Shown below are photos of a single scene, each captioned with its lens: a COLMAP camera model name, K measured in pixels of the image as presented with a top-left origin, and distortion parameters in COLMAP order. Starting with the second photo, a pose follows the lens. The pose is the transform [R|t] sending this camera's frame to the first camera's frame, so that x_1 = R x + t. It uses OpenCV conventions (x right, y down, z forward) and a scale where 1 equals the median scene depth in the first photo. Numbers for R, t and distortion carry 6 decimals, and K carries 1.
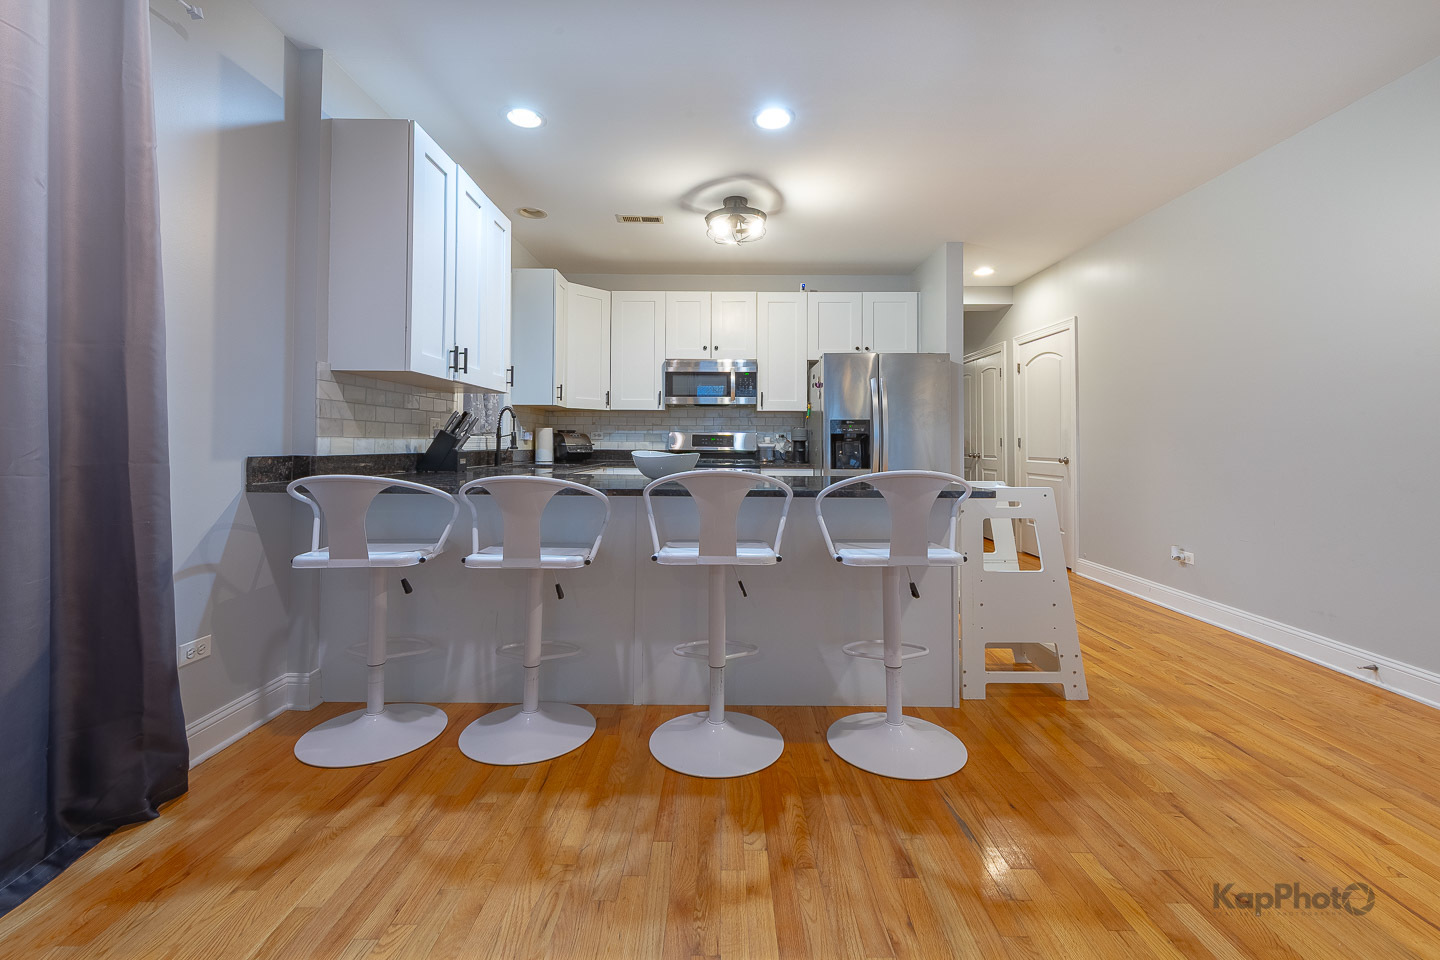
lens RADIAL K [[556.9, 0, 711.8], [0, 556.9, 431.0], [0, 0, 1]] dist [0.017701, -0.000168]
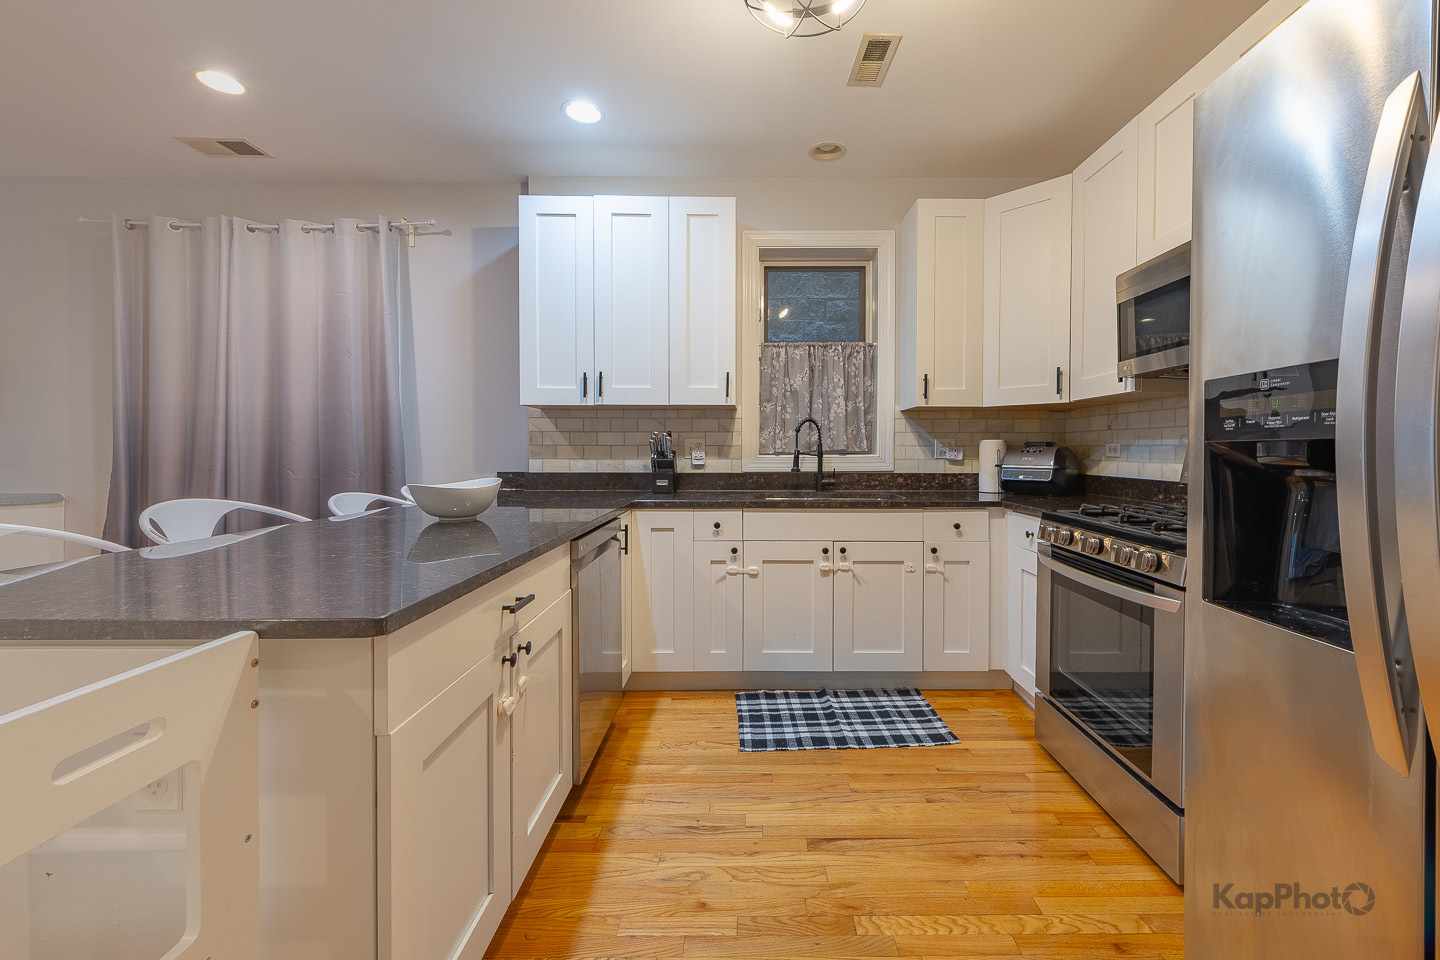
lens RADIAL K [[610.1, 0, 749.9], [0, 610.1, 472.9], [0, 0, 1]] dist [0.008877, -0.001662]
pose [[0.035440, 0.031701, -0.998869, 0.461233], [0.023725, 0.999188, 0.032553, 0.004709], [0.999090, -0.024851, 0.034659, 0.801683]]
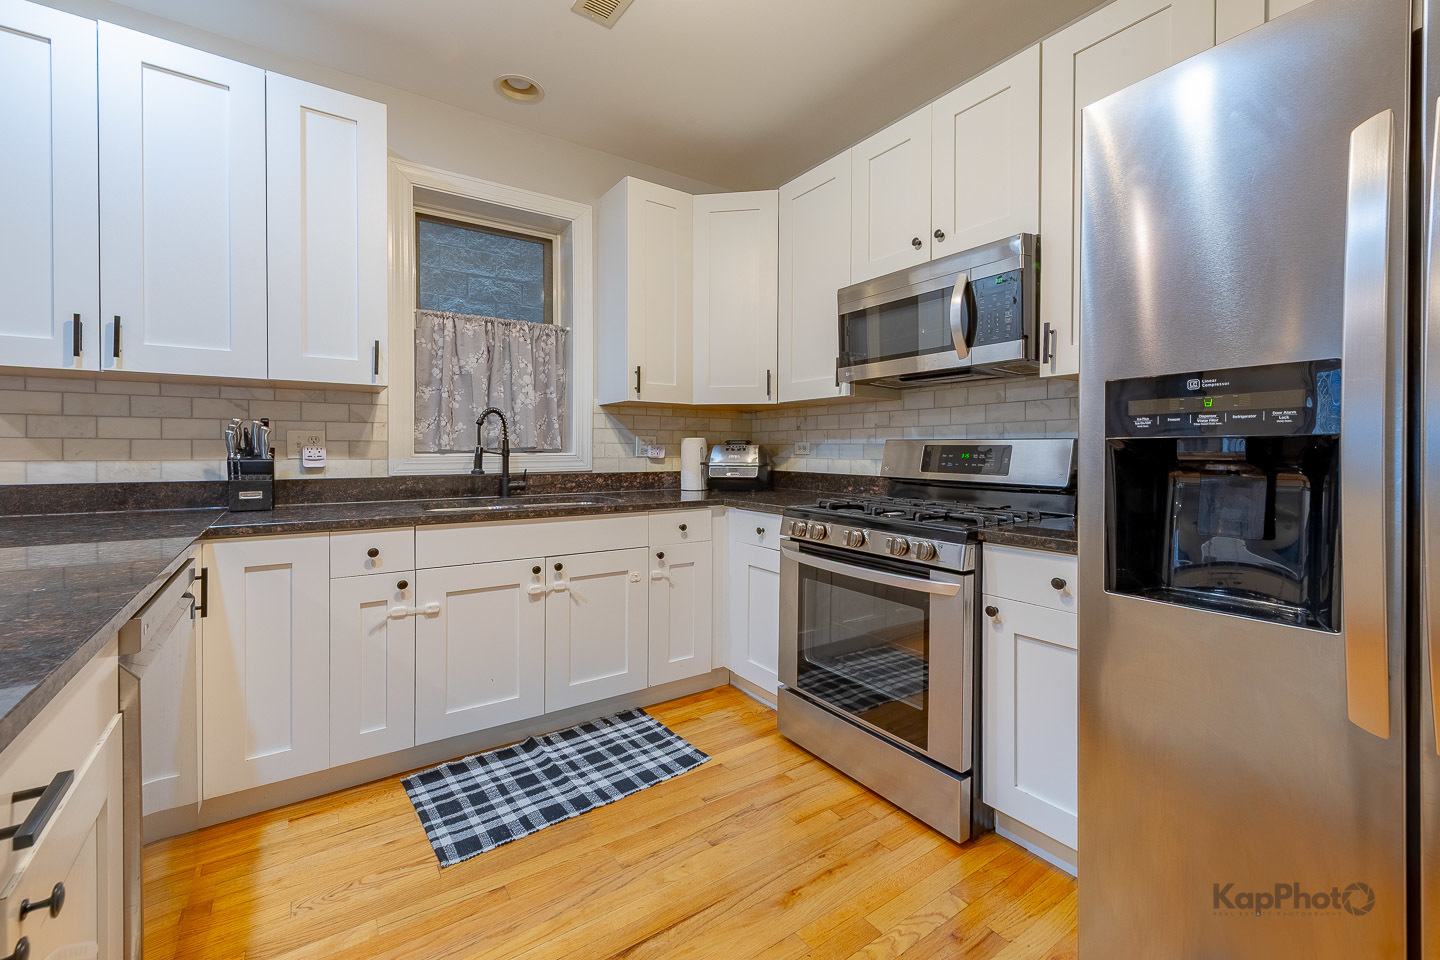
lens RADIAL K [[586.0, 0, 753.1], [0, 586.0, 462.0], [0, 0, 1]] dist [0.010942, -0.001011]
pose [[0.627486, 0.012792, -0.778523, 0.314057], [0.020068, 0.999267, 0.032594, 0.003328], [0.778369, -0.036076, 0.626769, 0.720330]]
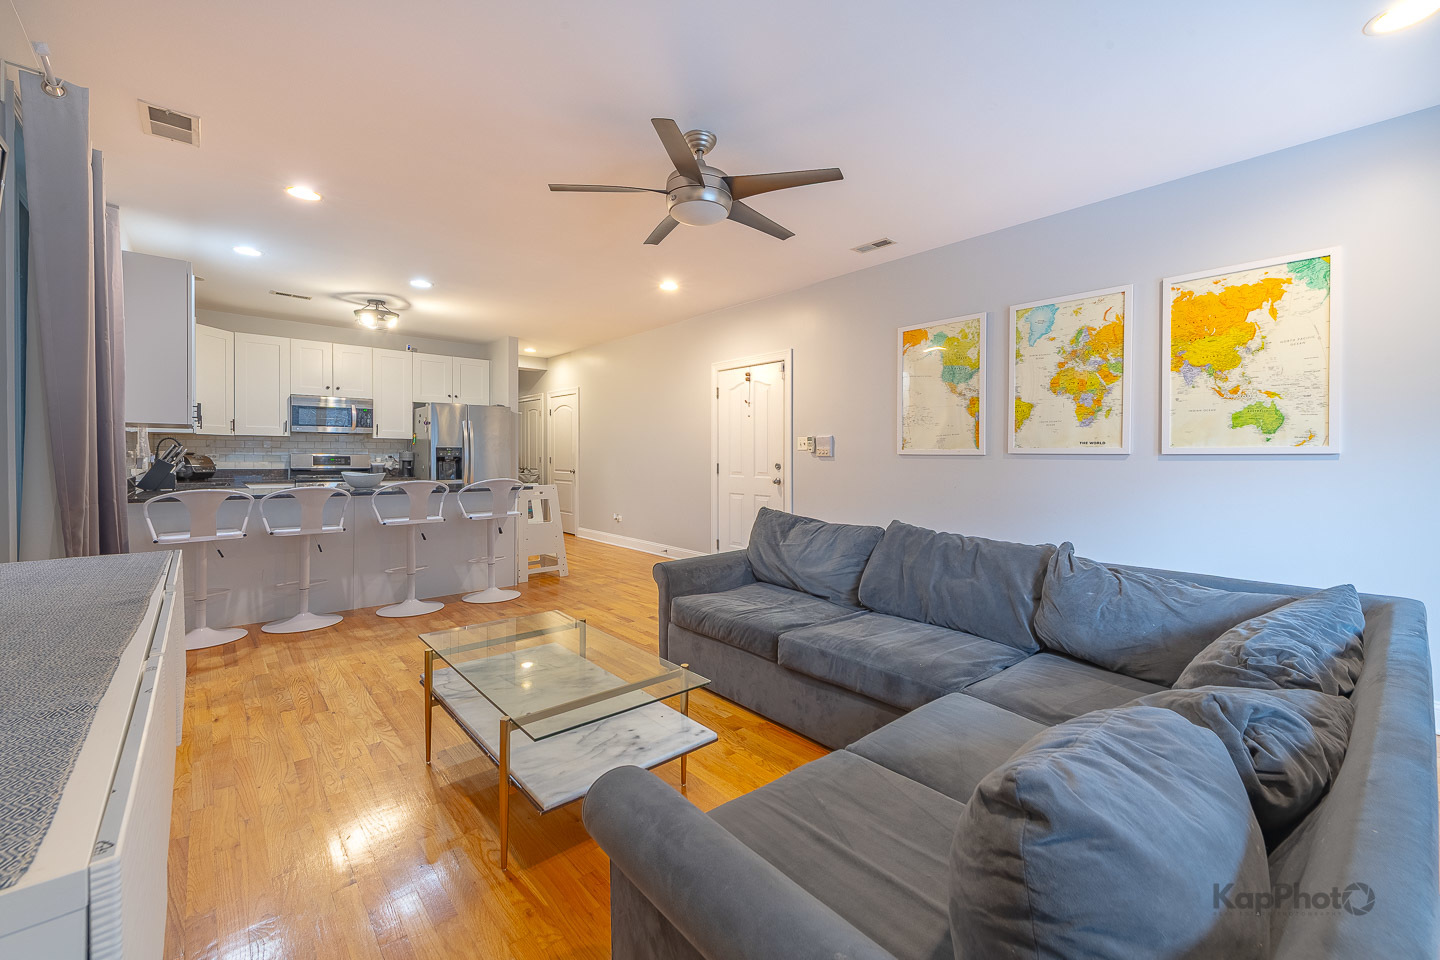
lens RADIAL K [[586.0, 0, 667.7], [0, 586.0, 462.5], [0, 0, 1]] dist [0.010942, -0.001011]
pose [[0.776353, -0.010084, 0.630218, -0.305071], [-0.015938, 0.999238, 0.035623, -0.046303], [-0.630097, -0.037700, 0.775601, -0.635673]]
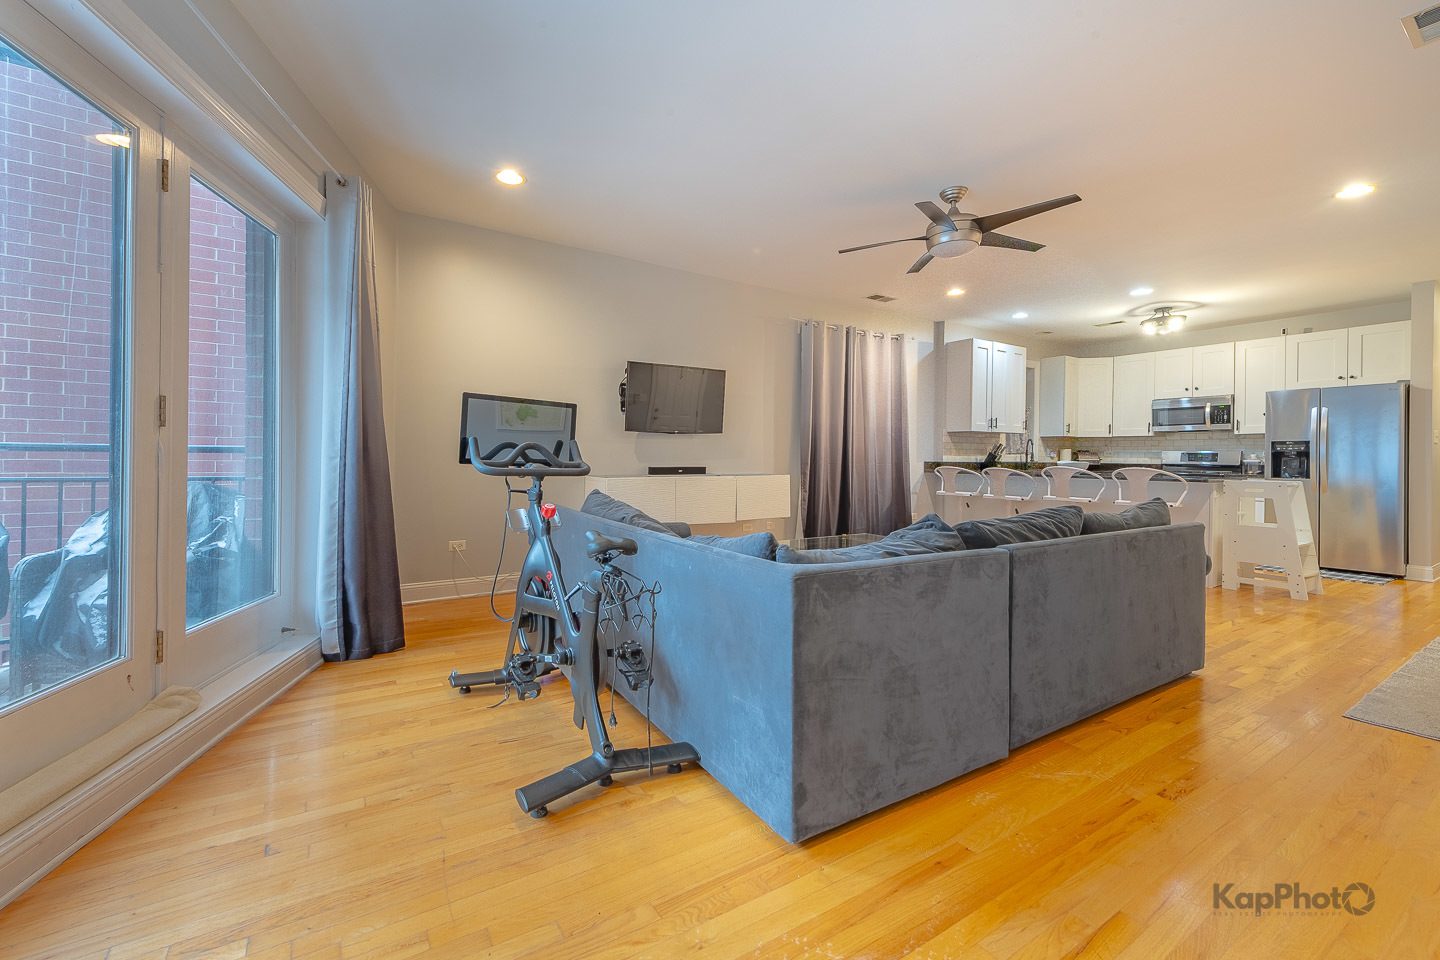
lens RADIAL K [[586.0, 0, 740.6], [0, 586.0, 469.8], [0, 0, 1]] dist [0.010942, -0.001011]
pose [[0.580275, 0.017407, -0.814235, 0.634385], [0.013152, 0.999441, 0.030739, -0.012016], [0.814315, -0.028546, 0.579721, -0.879695]]
